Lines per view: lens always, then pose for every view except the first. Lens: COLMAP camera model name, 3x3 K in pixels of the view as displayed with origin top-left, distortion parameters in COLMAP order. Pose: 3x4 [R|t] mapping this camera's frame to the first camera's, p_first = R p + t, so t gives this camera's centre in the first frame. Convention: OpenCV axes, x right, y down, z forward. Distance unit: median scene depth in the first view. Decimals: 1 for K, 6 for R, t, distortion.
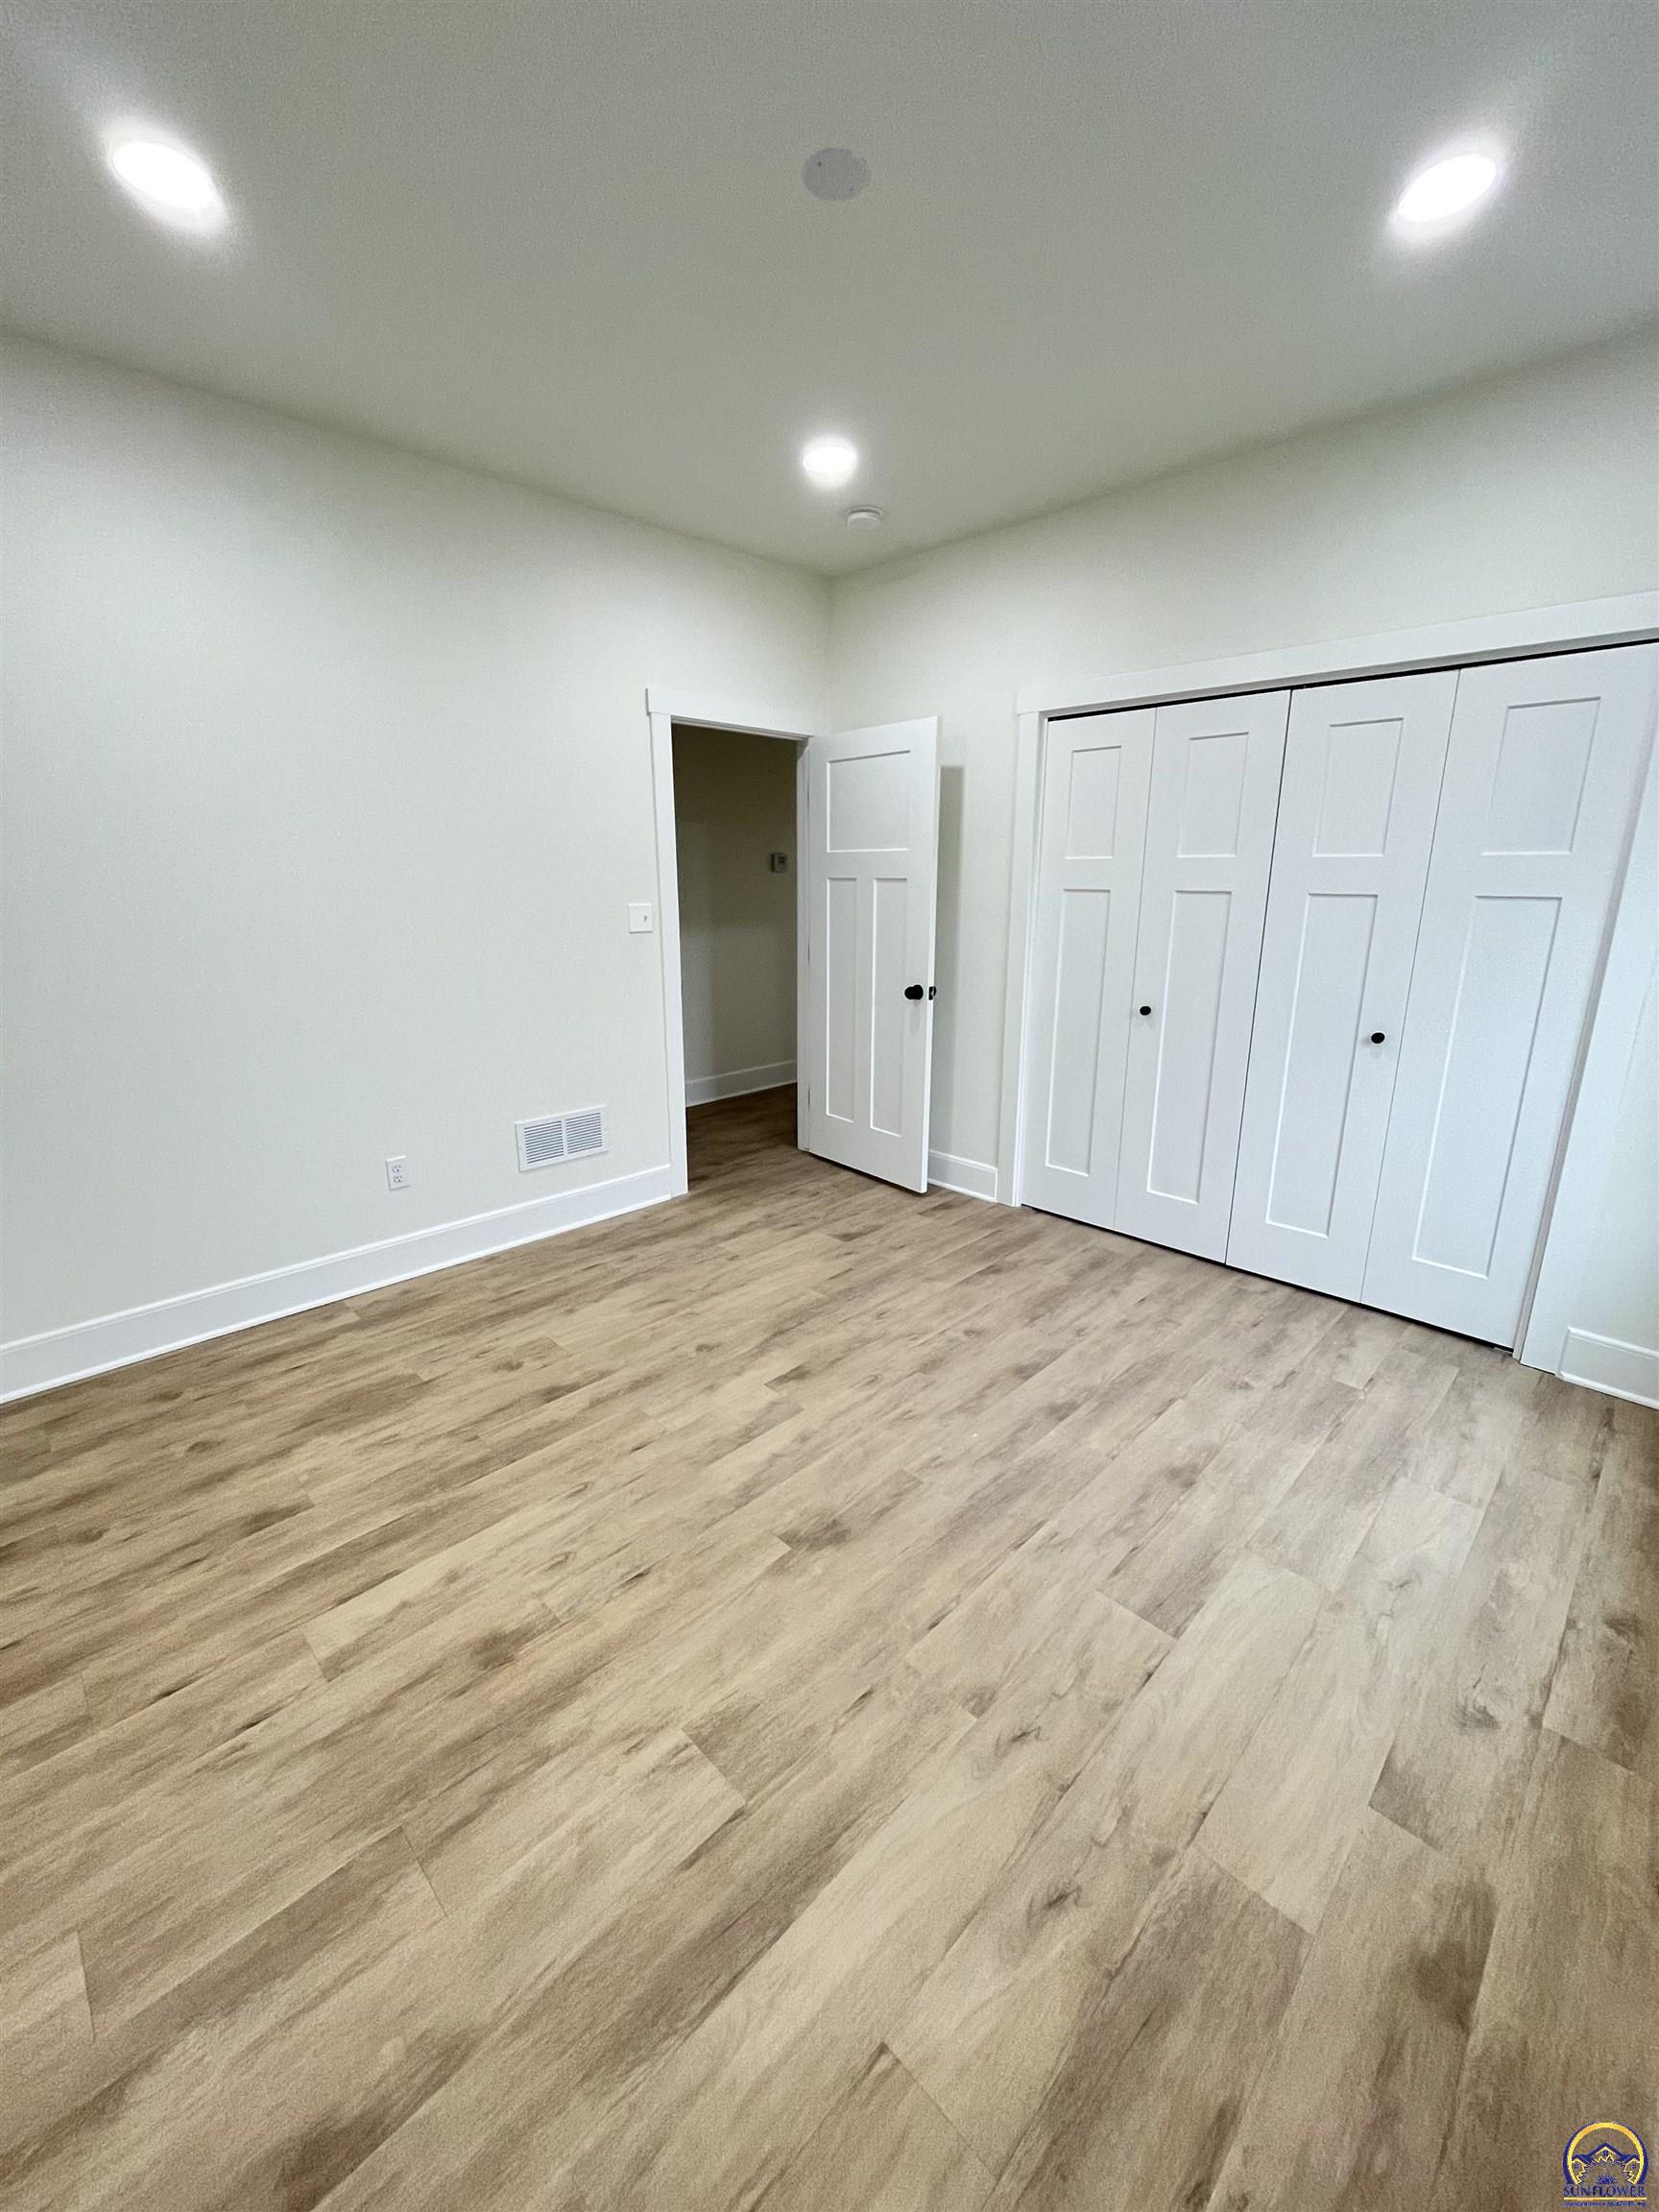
lens RADIAL K [[889.7, 0, 827.2], [0, 889.7, 1096.5], [0, 0, 1]] dist [-0.006066, 0.000011]
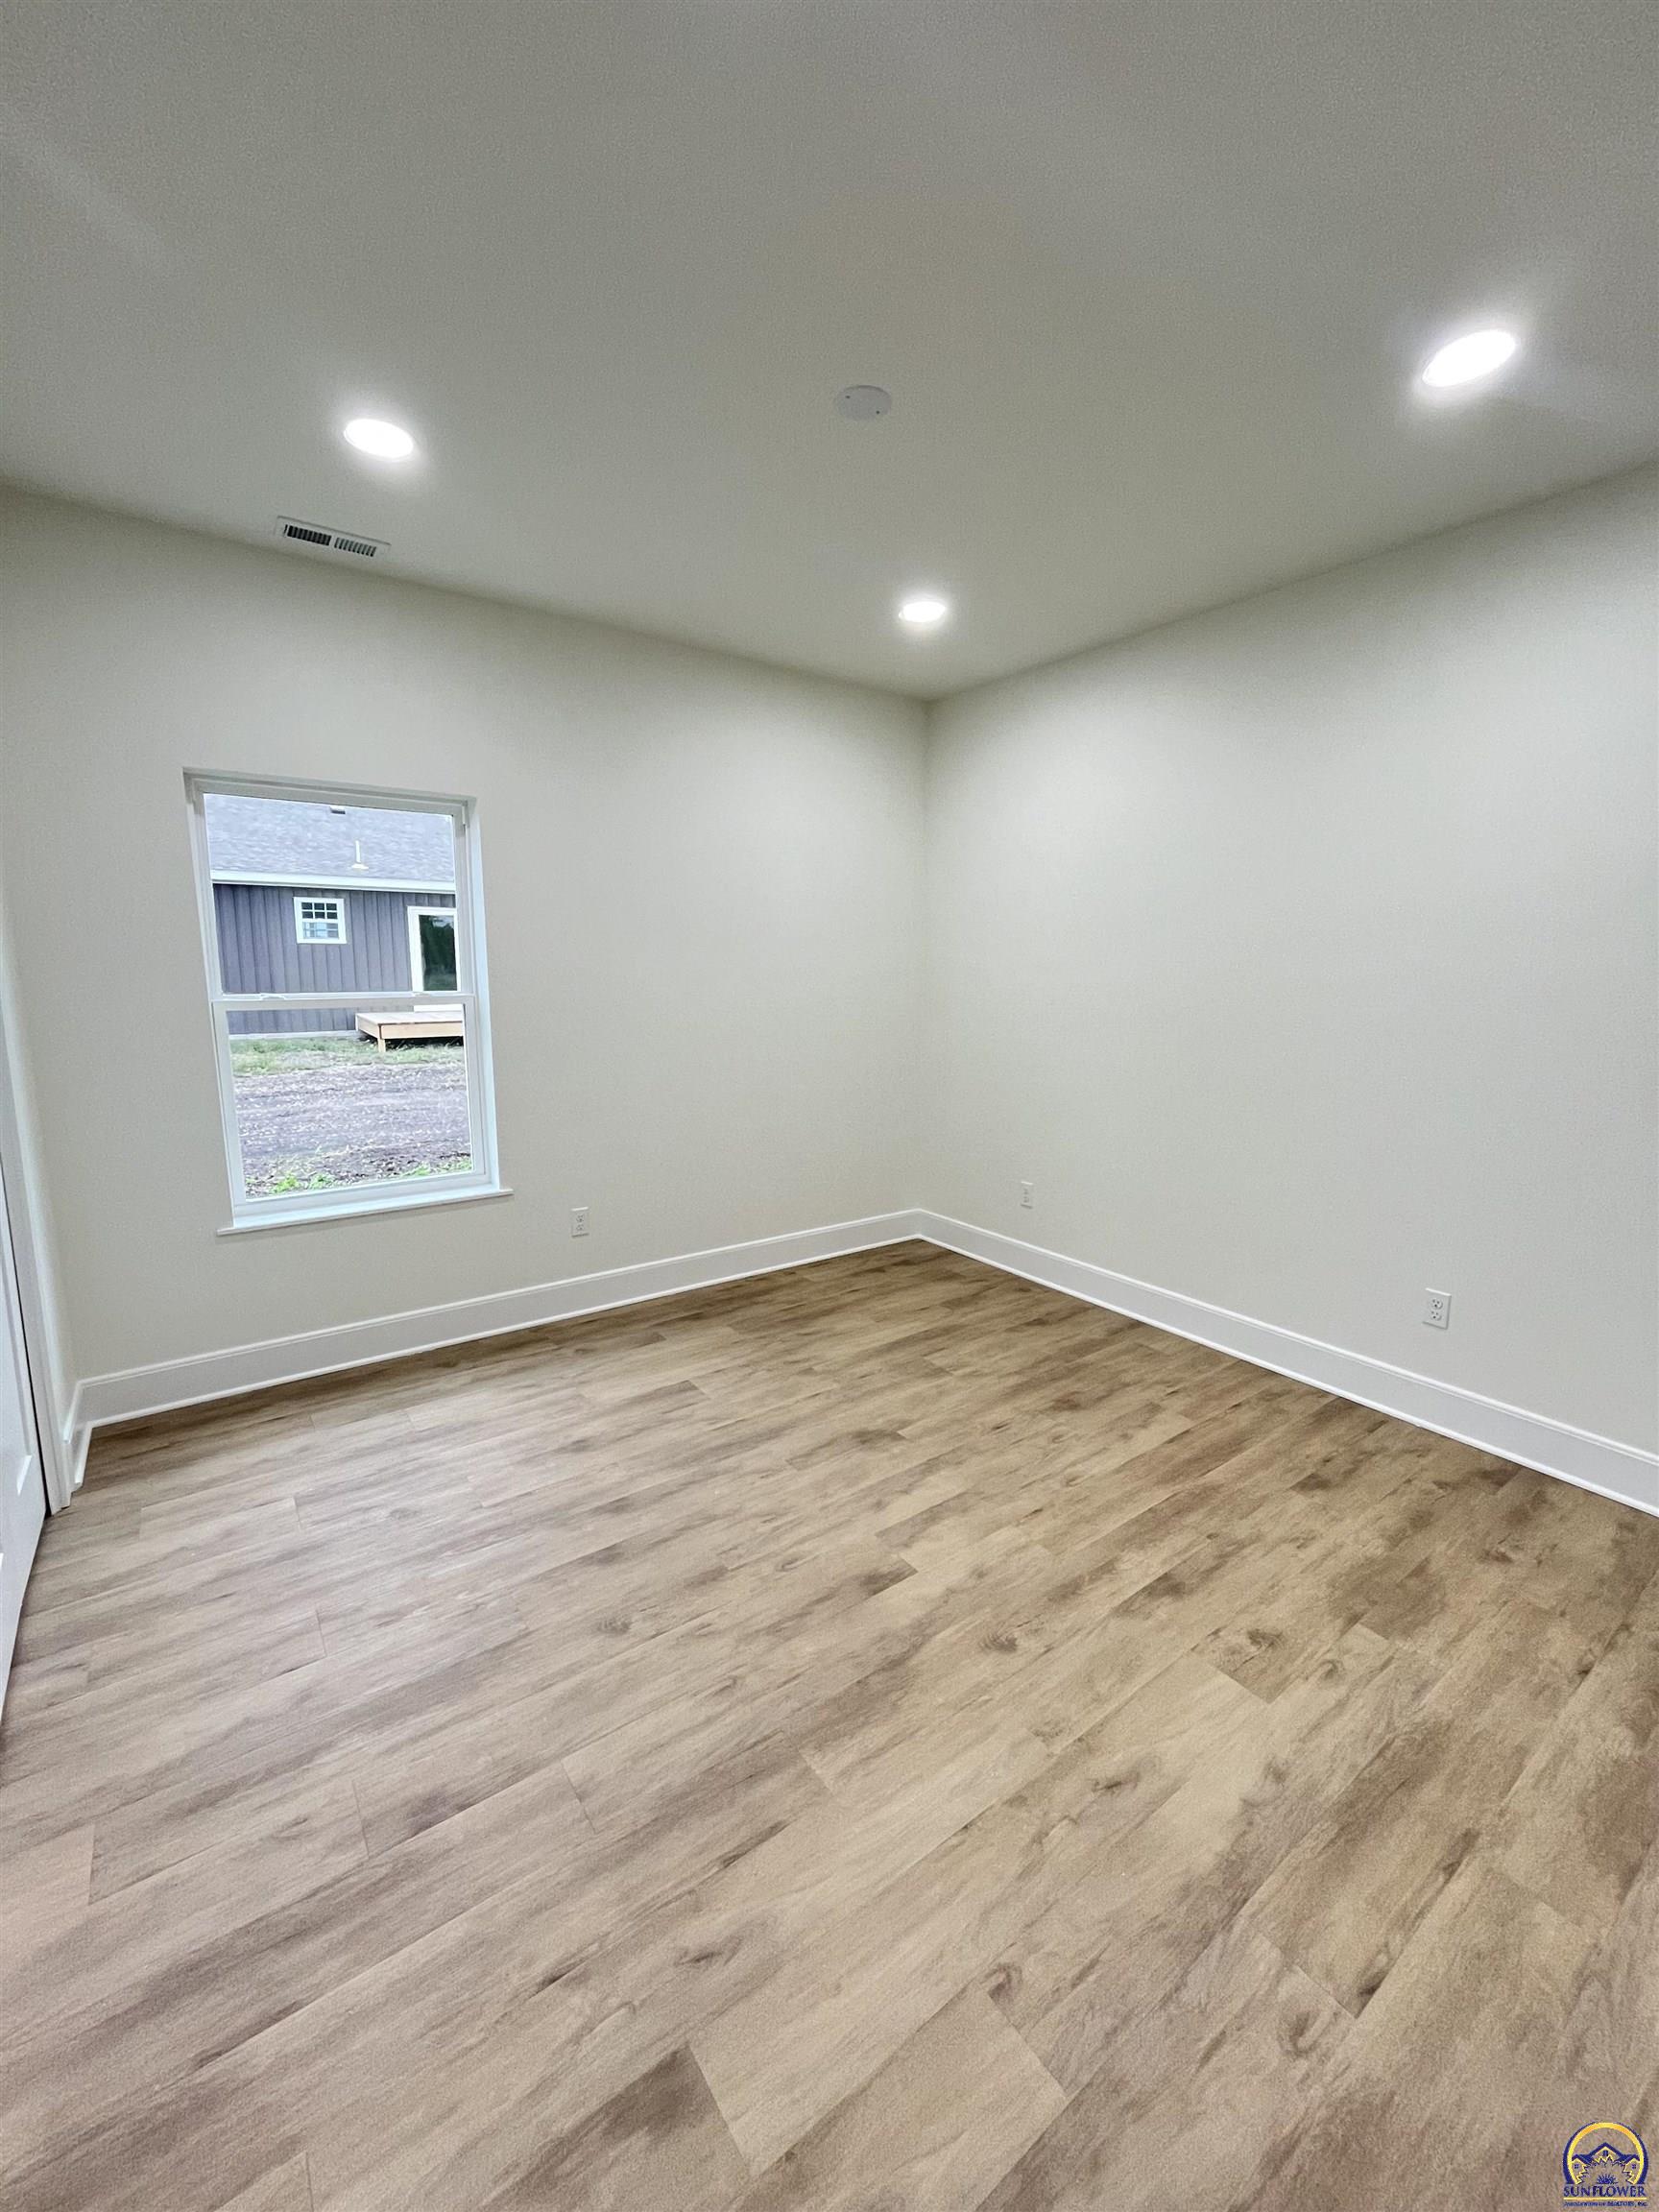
lens RADIAL K [[889.7, 0, 827.2], [0, 889.7, 1096.5], [0, 0, 1]] dist [-0.006066, 0.000011]
pose [[-0.987587, -0.030546, 0.154073, -0.111927], [0.032169, 0.920782, 0.388748, -0.459475], [-0.153742, 0.388879, -0.908370, 1.752727]]
